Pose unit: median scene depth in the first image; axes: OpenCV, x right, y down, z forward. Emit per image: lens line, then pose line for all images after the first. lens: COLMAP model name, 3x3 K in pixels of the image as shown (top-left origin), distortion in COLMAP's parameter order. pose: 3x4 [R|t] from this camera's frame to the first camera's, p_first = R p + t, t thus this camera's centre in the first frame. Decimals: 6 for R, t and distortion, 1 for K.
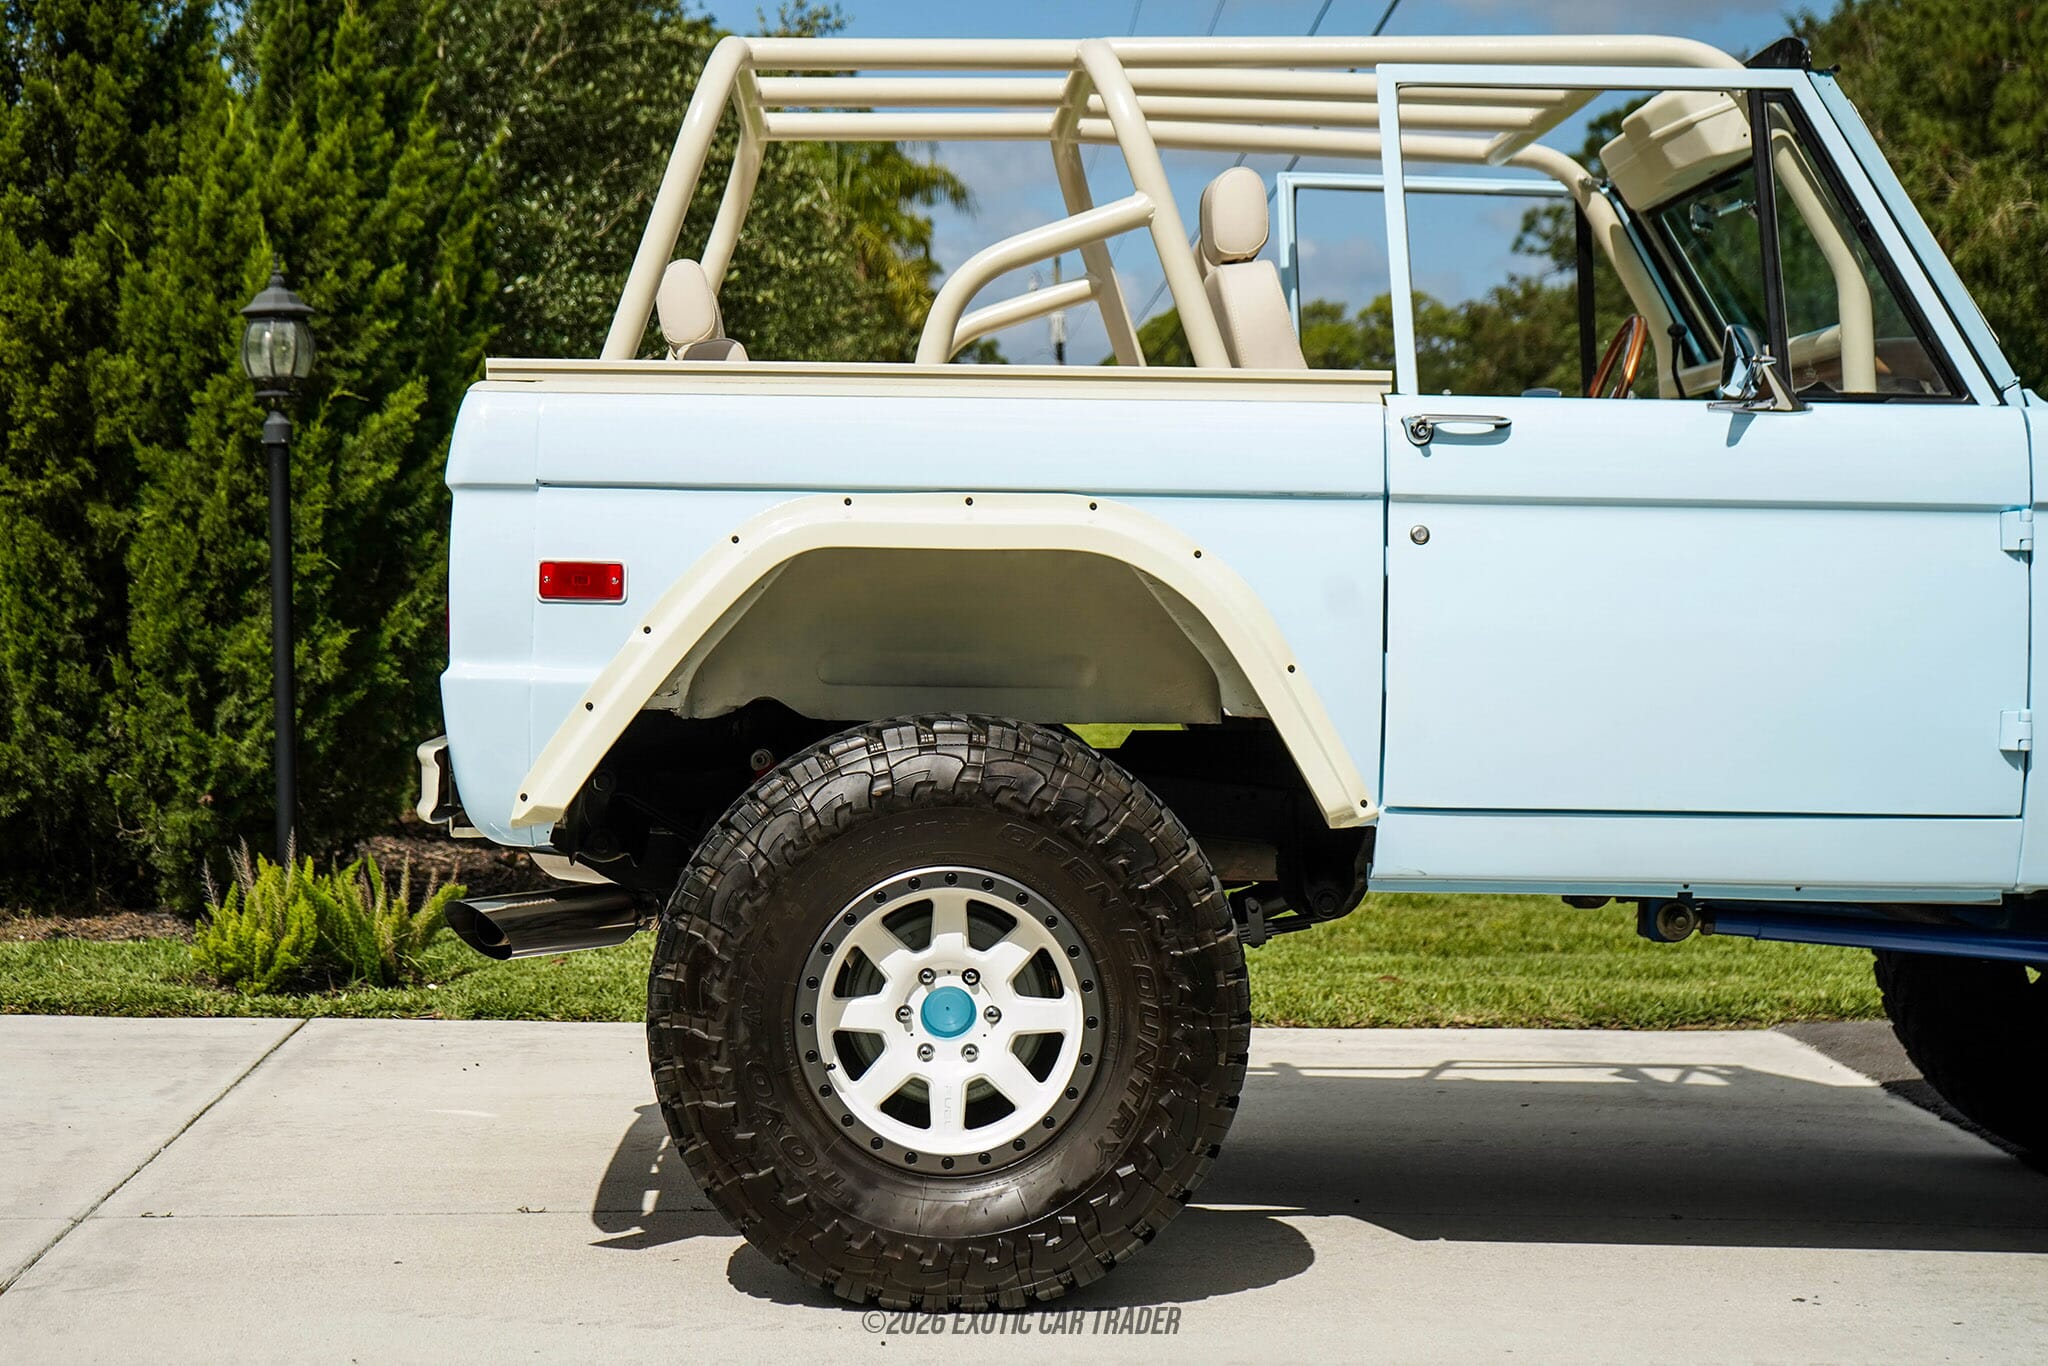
lens RADIAL K [[3298.0, 0, 1015.4], [0, 3298.0, 675.8], [0, 0, 1]] dist [-0.021824, 0.000000]
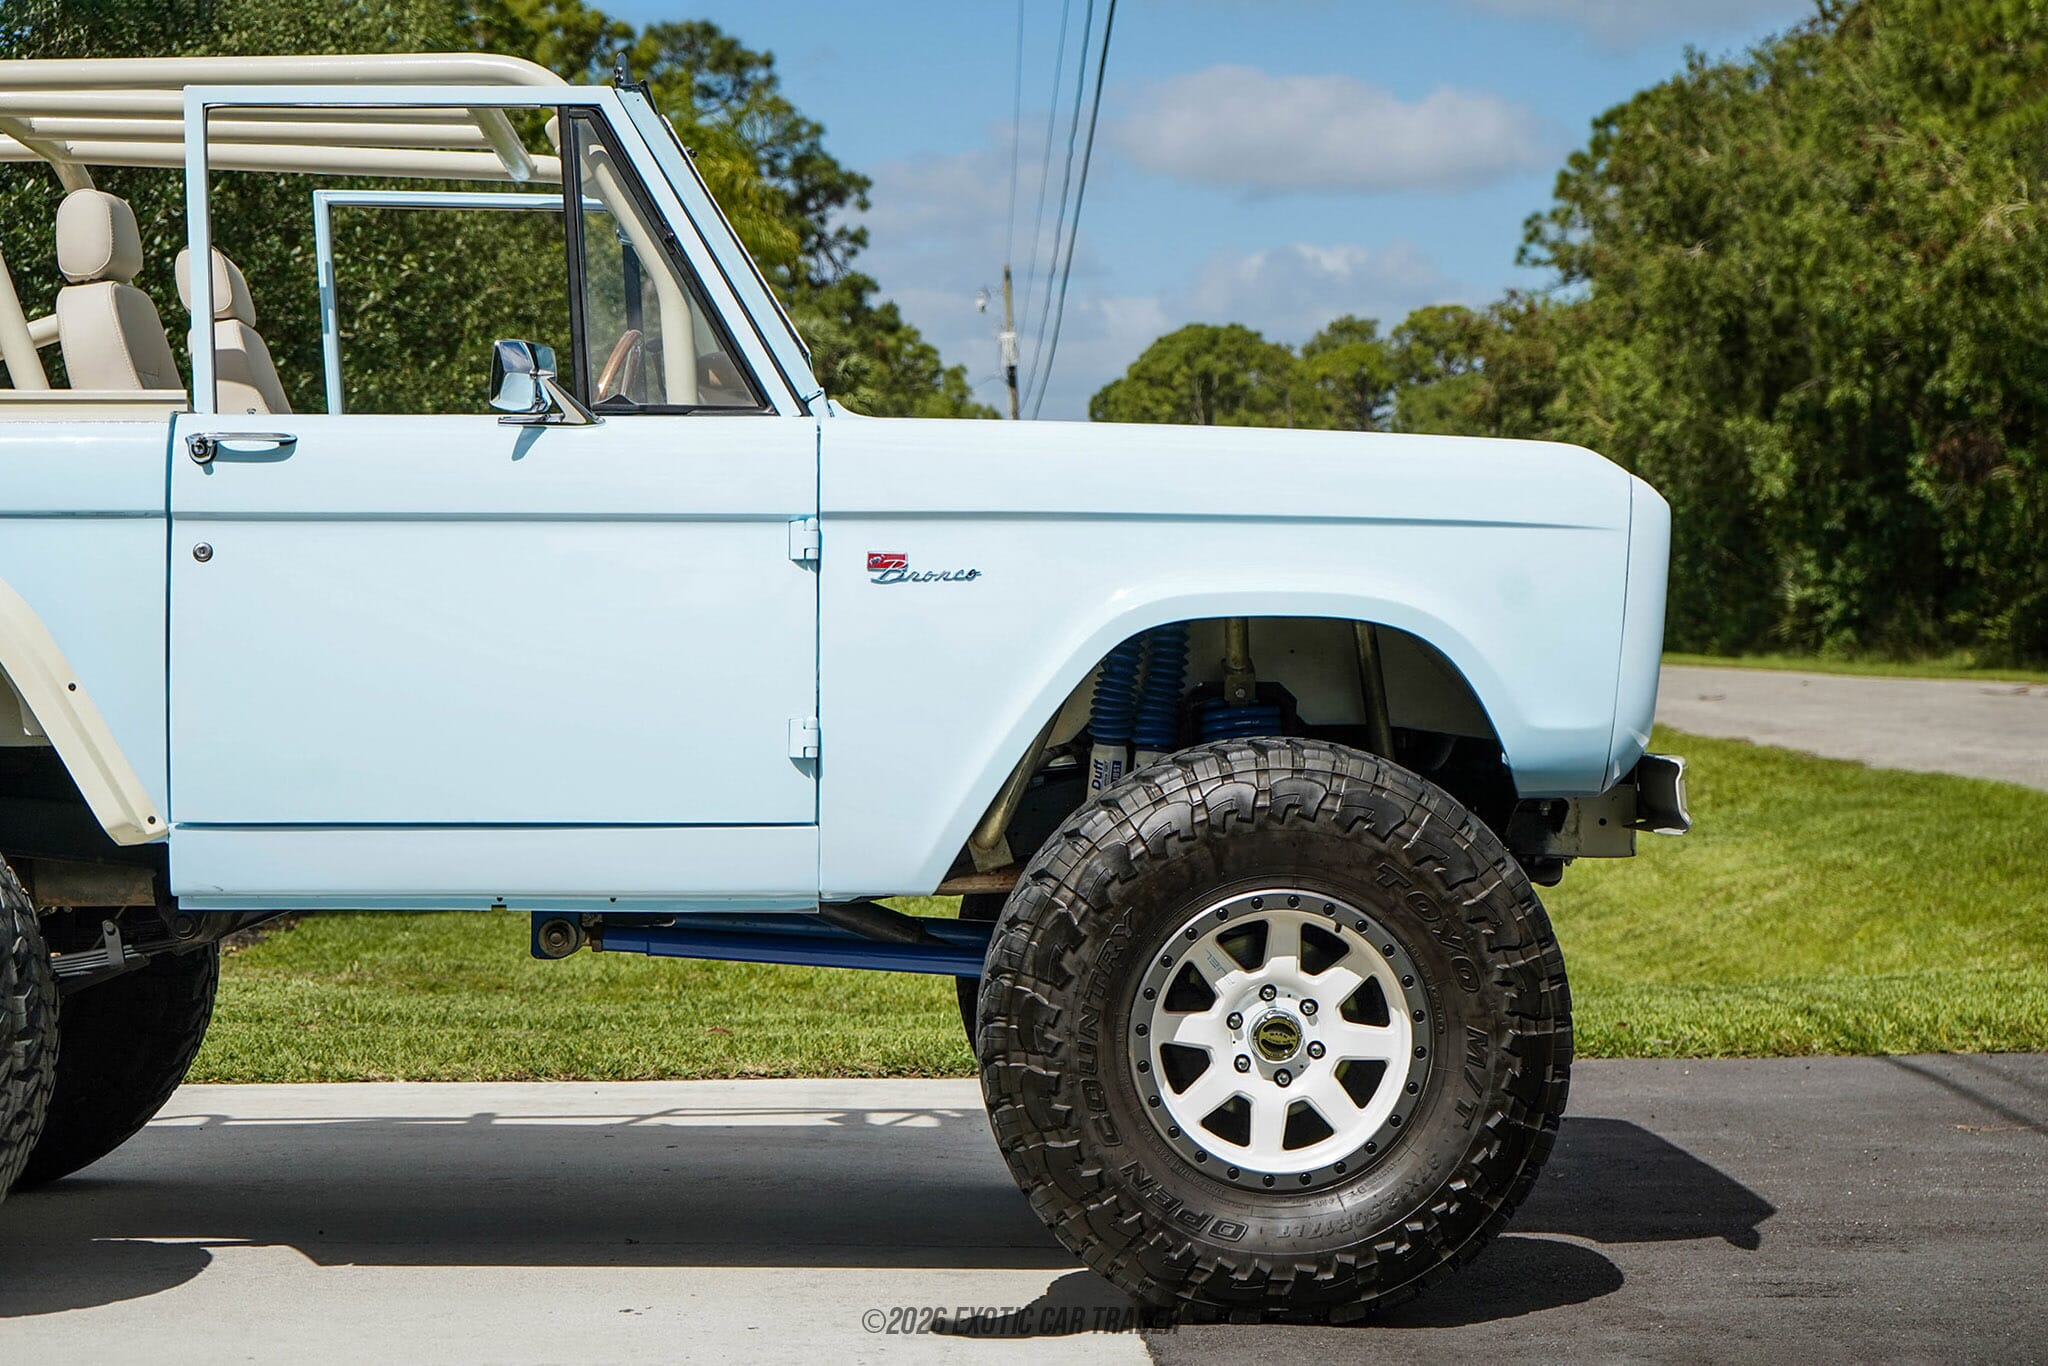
lens RADIAL K [[3691.9, 0, 1012.9], [0, 3691.9, 694.2], [0, 0, 1]] dist [-0.013349, 0.000000]
pose [[0.999557, -0.014112, 0.026203, 0.335391], [0.014443, 0.999817, -0.012512, 0.018227], [-0.026022, 0.012885, 0.999578, -0.130990]]
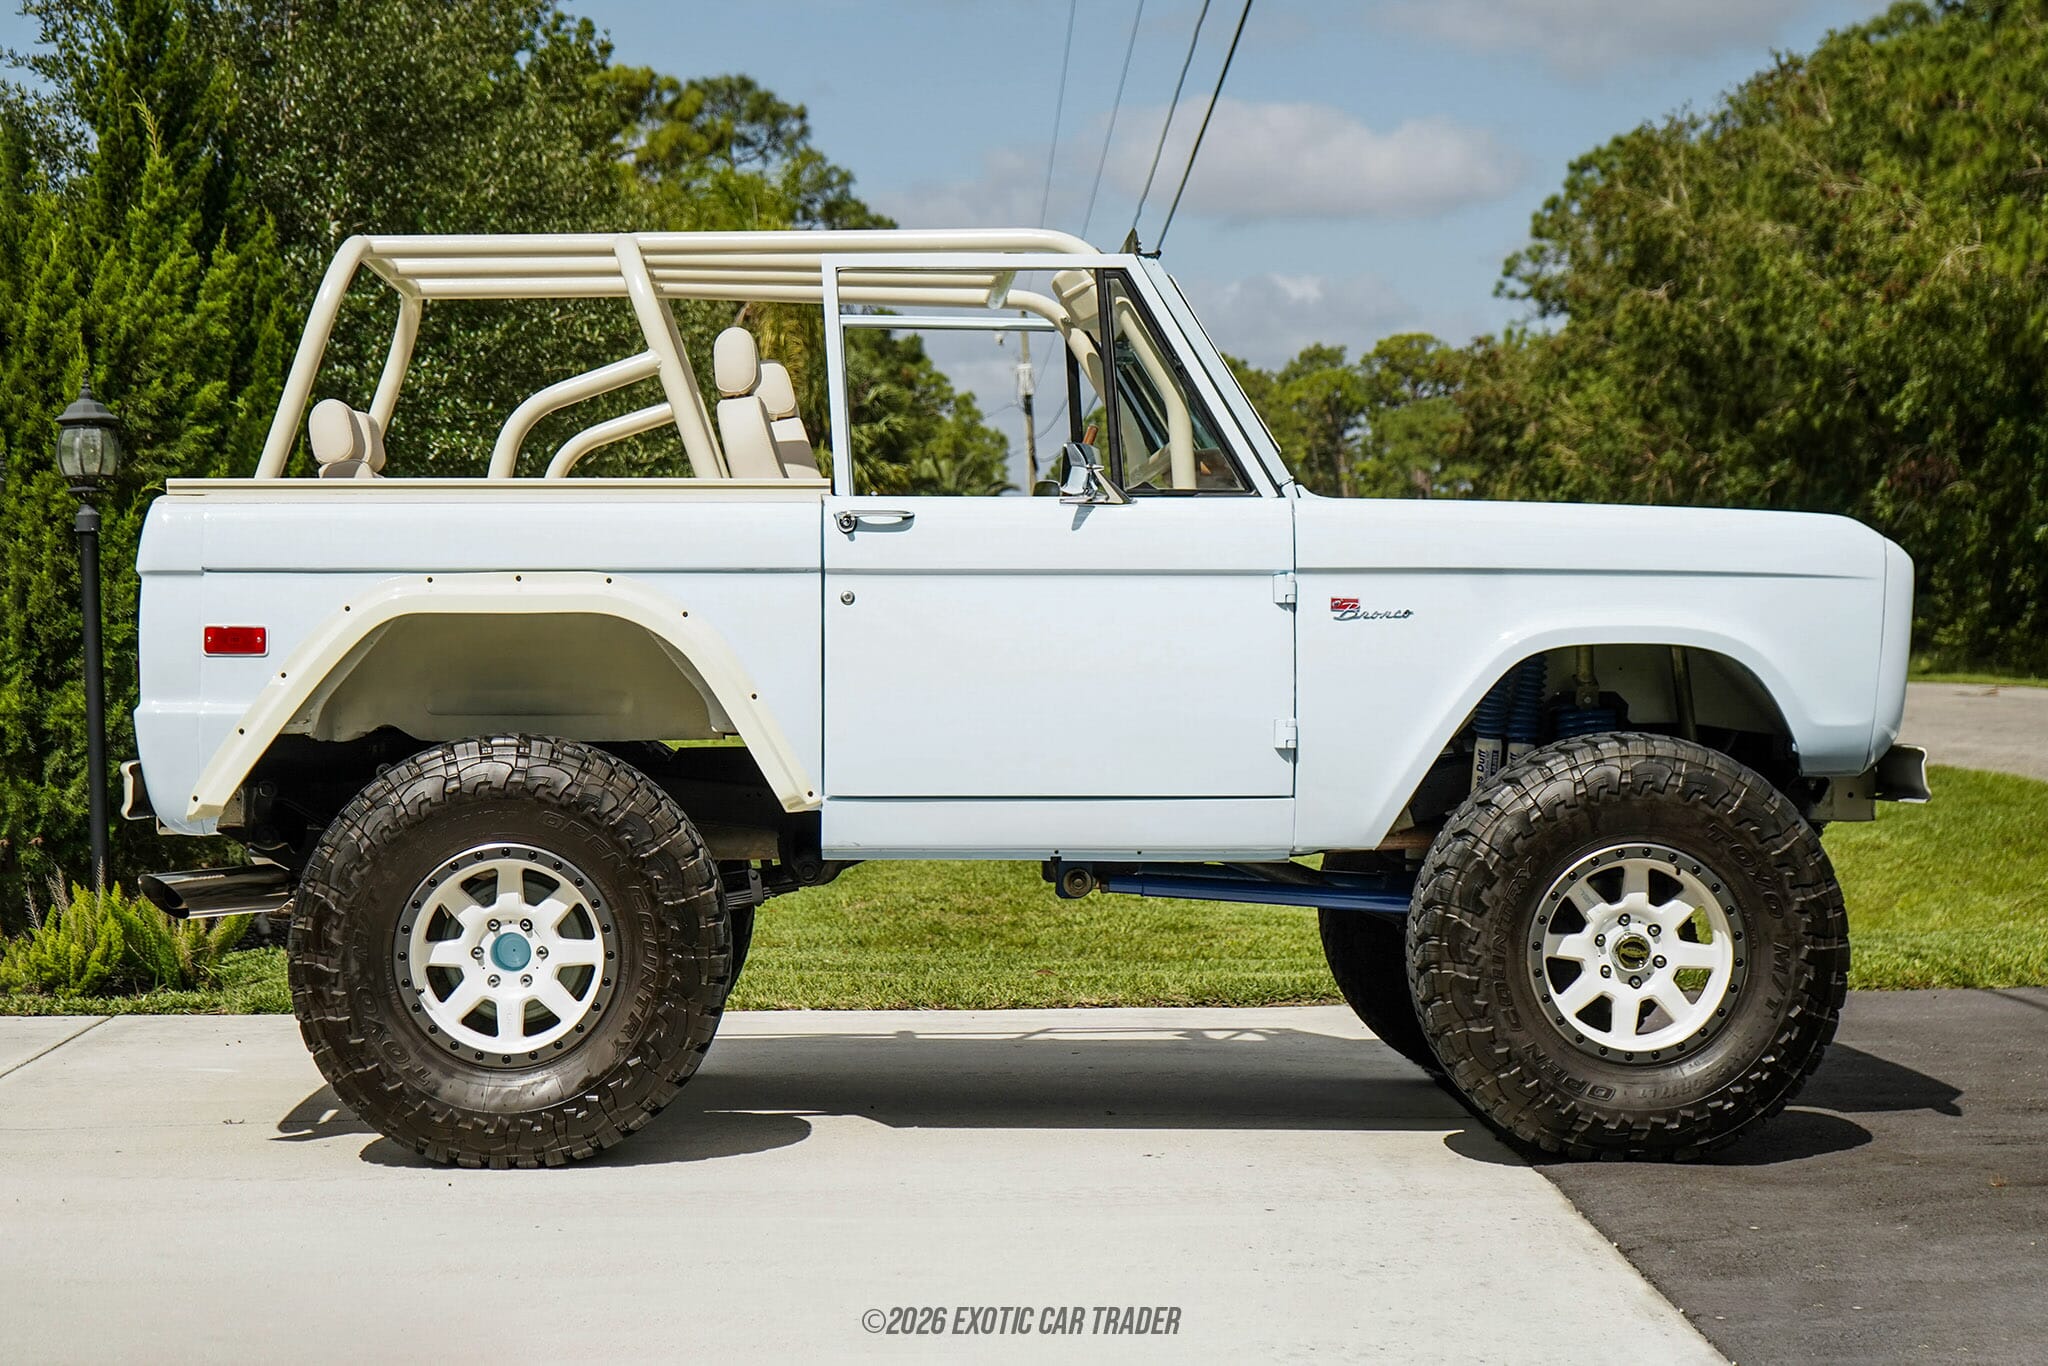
lens RADIAL K [[3382.4, 0, 1044.5], [0, 3382.4, 678.9], [0, 0, 1]] dist [-0.011216, 0.000000]
pose [[0.999589, -0.015570, 0.024065, 0.168029], [0.016004, 0.999711, -0.017939, 0.017533], [-0.023779, 0.018317, 0.999549, -0.407962]]
